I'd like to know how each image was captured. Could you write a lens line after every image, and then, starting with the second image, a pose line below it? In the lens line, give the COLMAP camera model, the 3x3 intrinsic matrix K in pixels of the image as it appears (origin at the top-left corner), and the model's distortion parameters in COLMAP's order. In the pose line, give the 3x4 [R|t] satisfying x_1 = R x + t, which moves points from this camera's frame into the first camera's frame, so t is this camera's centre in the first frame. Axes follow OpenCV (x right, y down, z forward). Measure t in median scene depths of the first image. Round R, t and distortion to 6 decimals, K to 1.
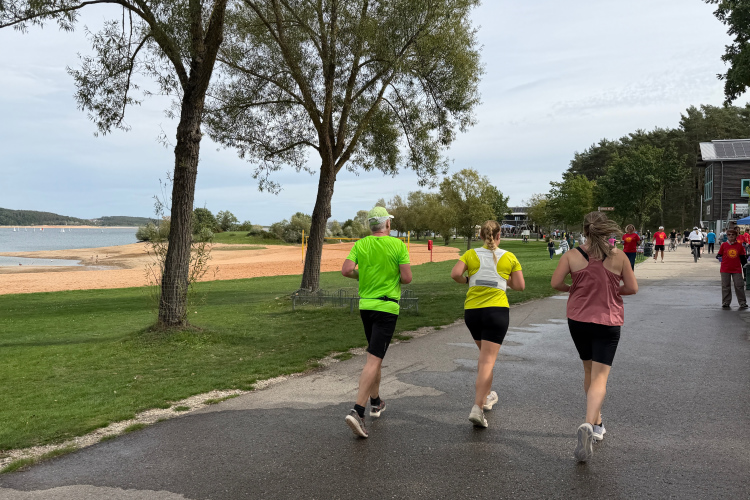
lens RADIAL K [[562.1, 0, 370.2], [0, 562.1, 266.6], [0, 0, 1]] dist [-0.004579, -0.062266]
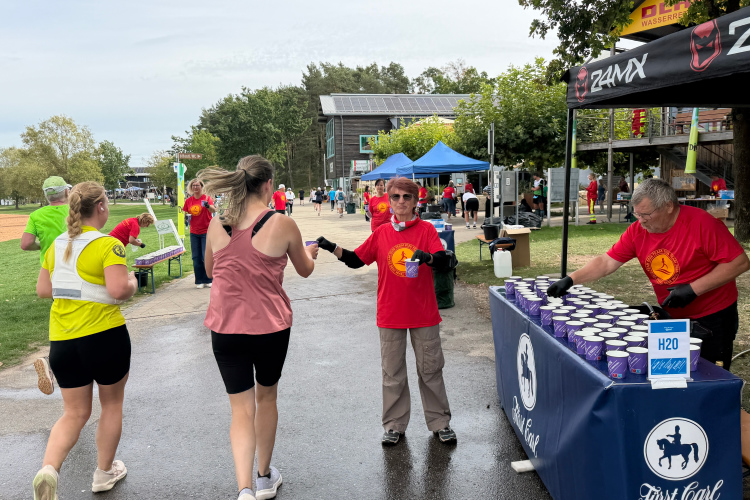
lens RADIAL K [[556.6, 0, 366.9], [0, 556.6, 267.8], [0, 0, 1]] dist [0.006338, -0.000555]
pose [[0.821018, -0.100969, 0.561903, 0.063081], [0.061581, 0.994156, 0.088663, -0.006265], [-0.567571, -0.038191, 0.822438, 0.105183]]
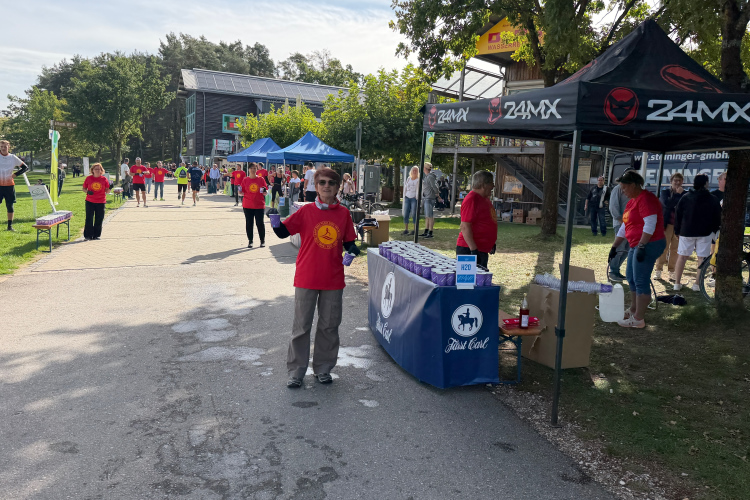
lens RADIAL K [[562.1, 0, 370.2], [0, 562.1, 266.6], [0, 0, 1]] dist [-0.004579, -0.062266]
pose [[0.649537, -0.082772, 0.755812, 0.046367], [-0.008281, 0.993228, 0.115890, -0.005512], [-0.760285, -0.081534, 0.644452, 0.093393]]
